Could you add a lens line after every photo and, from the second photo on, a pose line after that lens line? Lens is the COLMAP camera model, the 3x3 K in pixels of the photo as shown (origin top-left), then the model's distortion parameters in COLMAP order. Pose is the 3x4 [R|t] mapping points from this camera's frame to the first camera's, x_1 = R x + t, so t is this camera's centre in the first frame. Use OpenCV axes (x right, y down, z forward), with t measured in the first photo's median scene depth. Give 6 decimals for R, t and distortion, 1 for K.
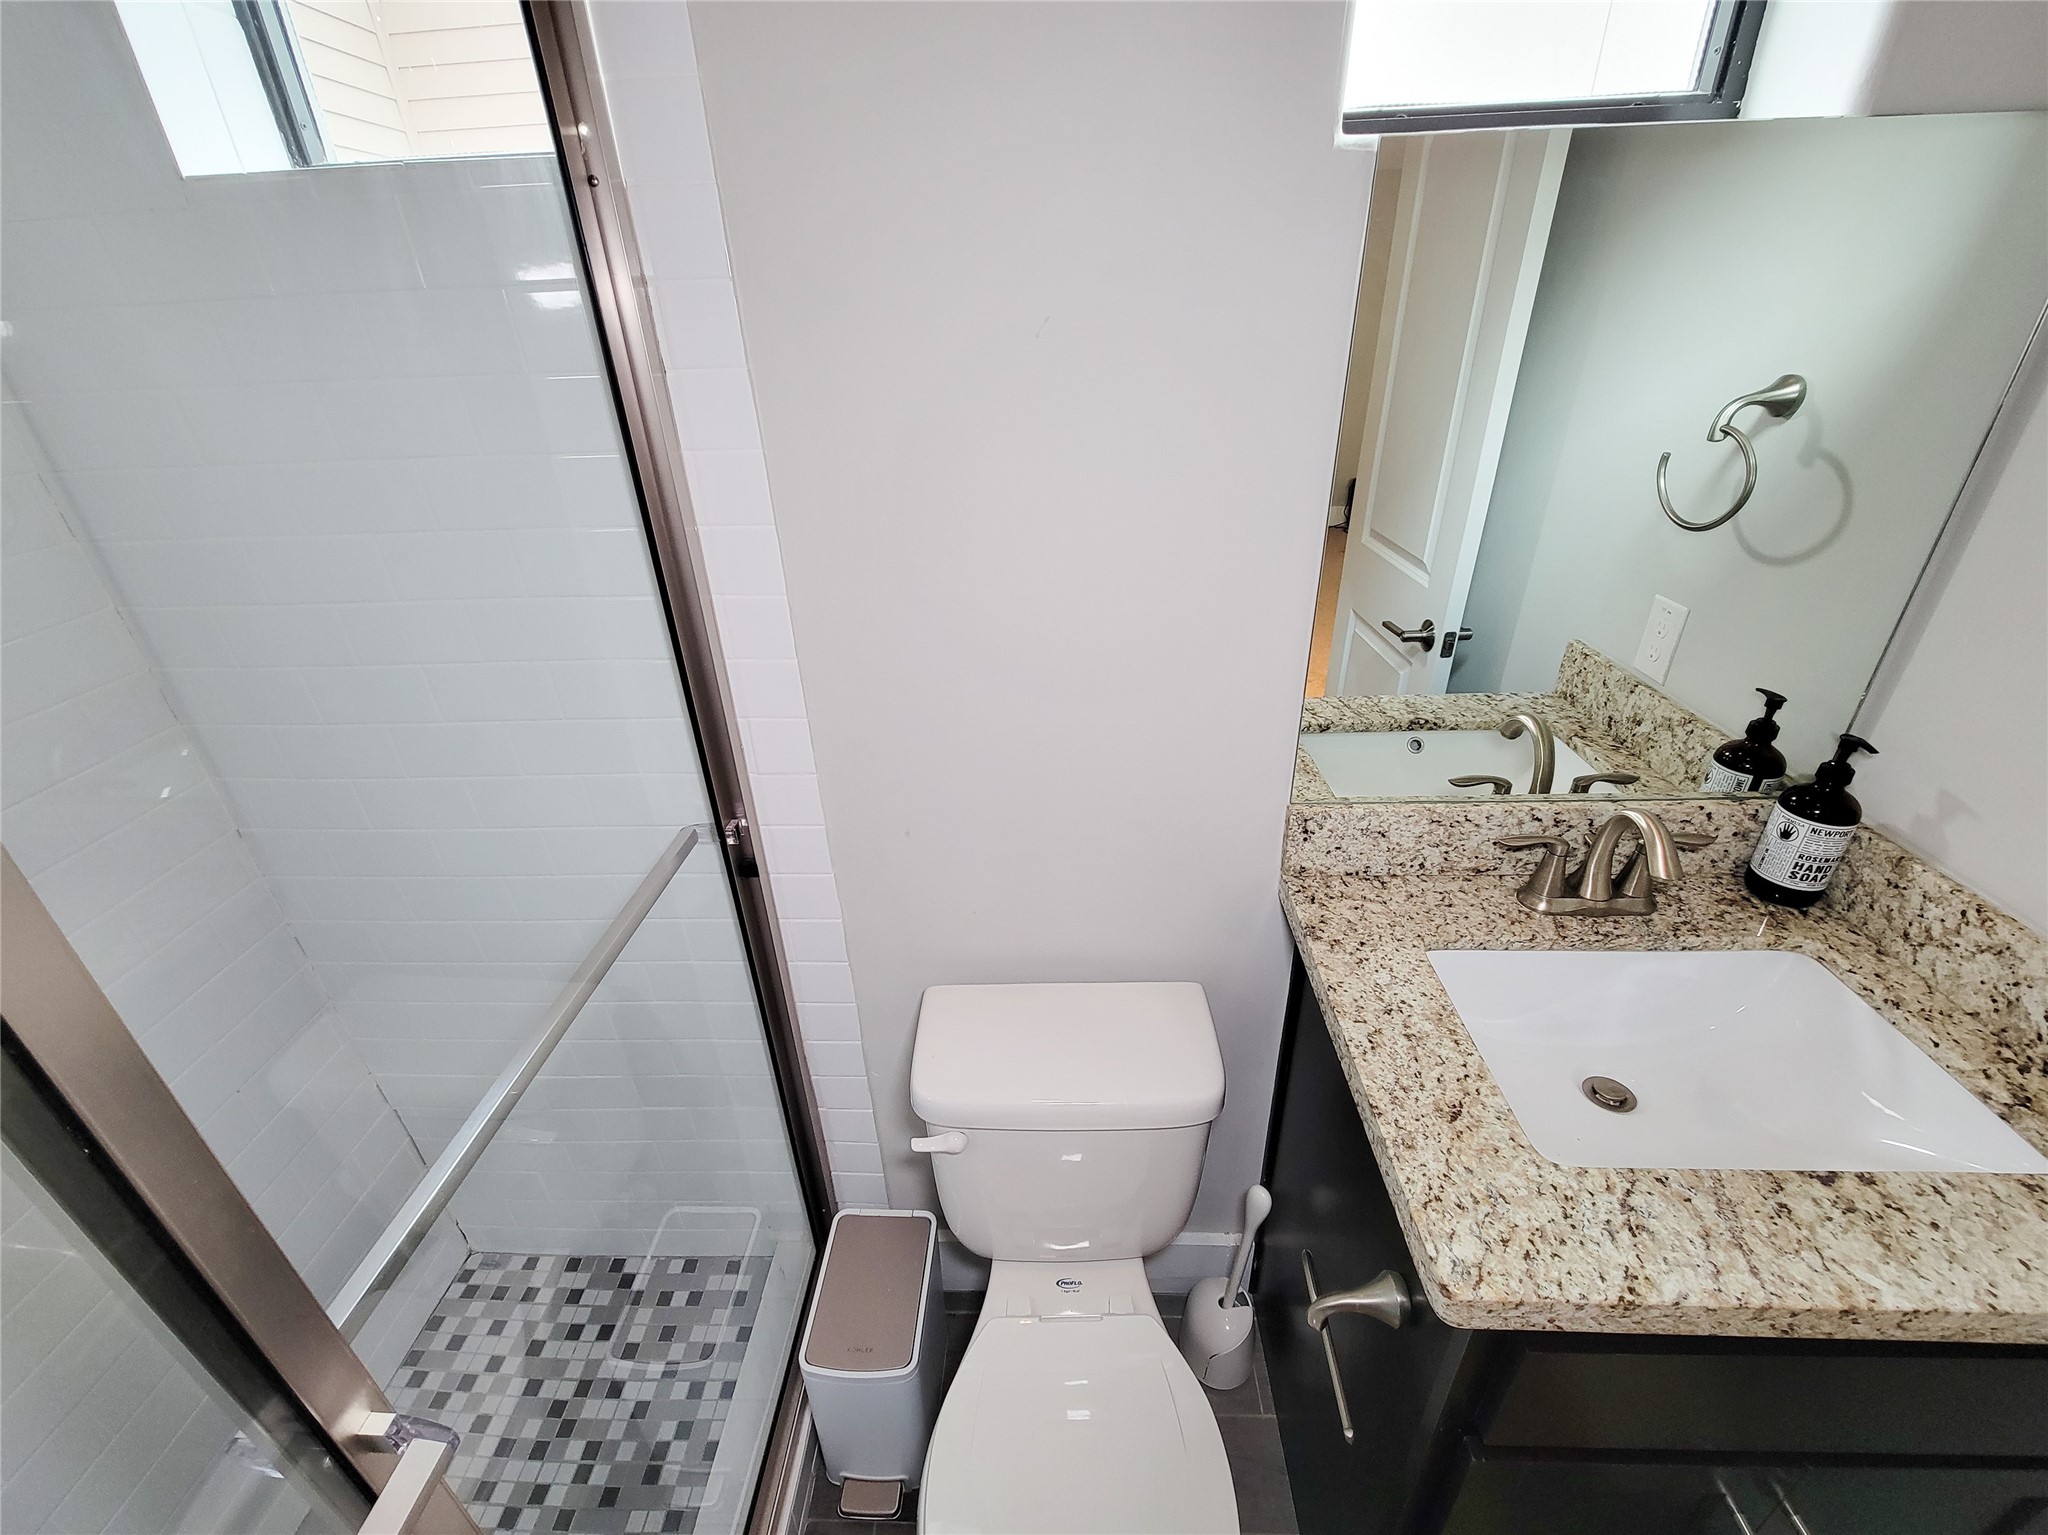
lens RADIAL K [[843.4, 0, 1007.4], [0, 843.4, 778.9], [0, 0, 1]] dist [0.000423, -0.000538]
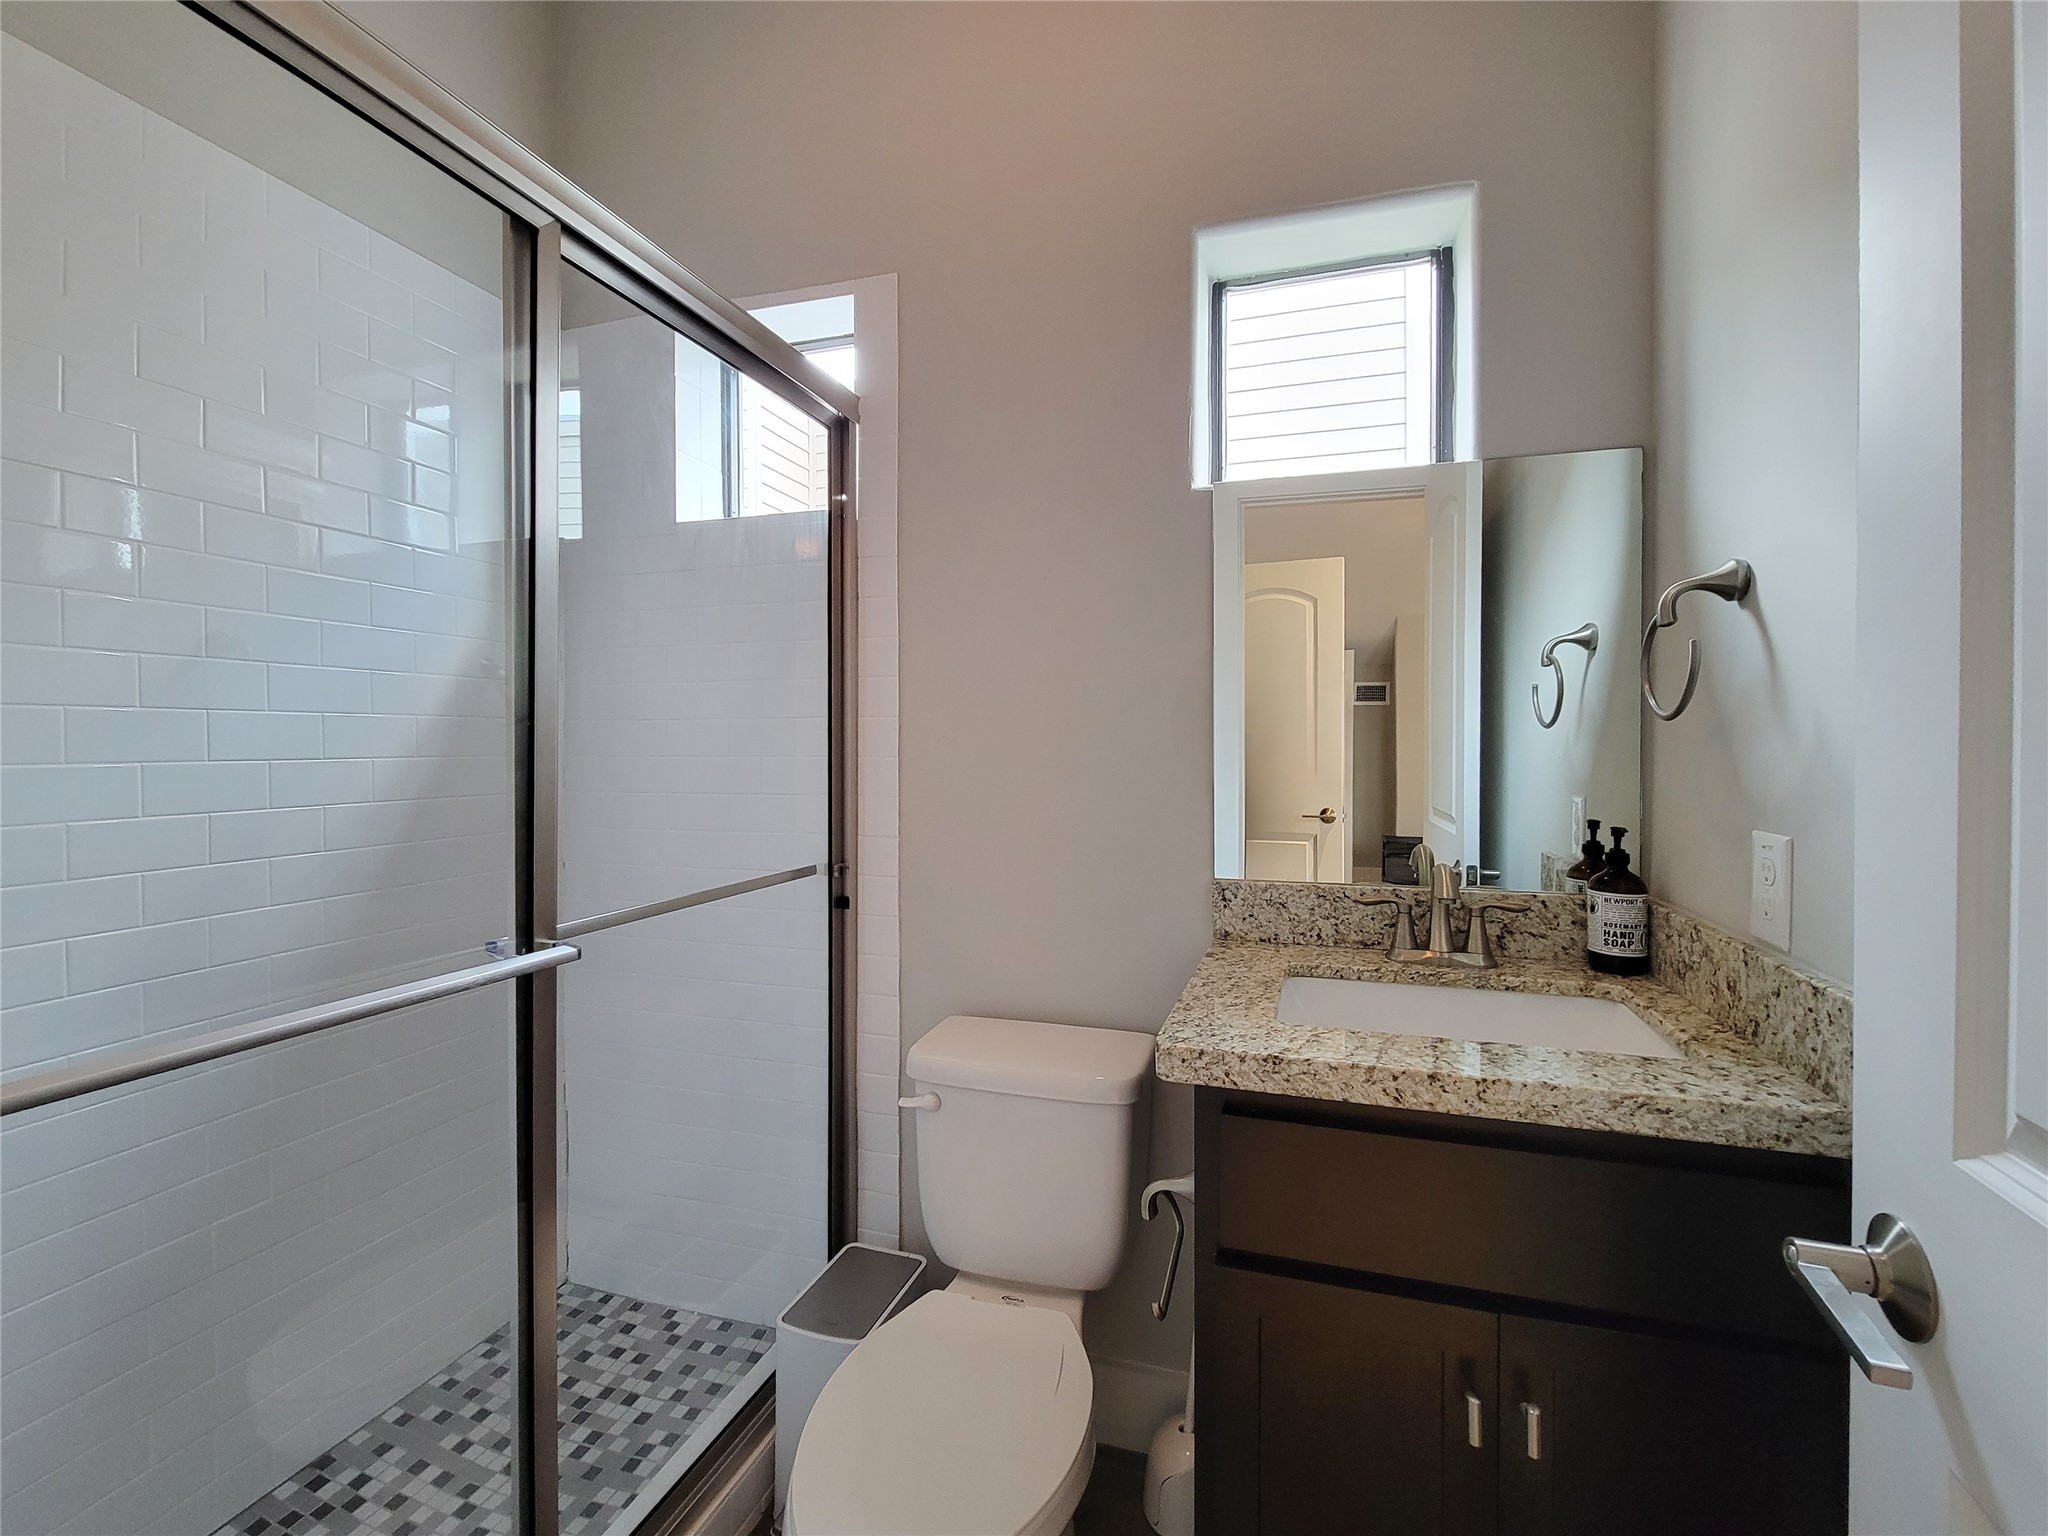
lens RADIAL K [[844.8, 0, 1045.8], [0, 844.8, 758.9], [0, 0, 1]] dist [0.004776, -0.003425]
pose [[0.967249, 0.041019, -0.250493, 0.404099], [-0.152463, 0.882891, -0.444139, 0.503726], [0.202940, 0.467784, 0.860229, -0.319598]]
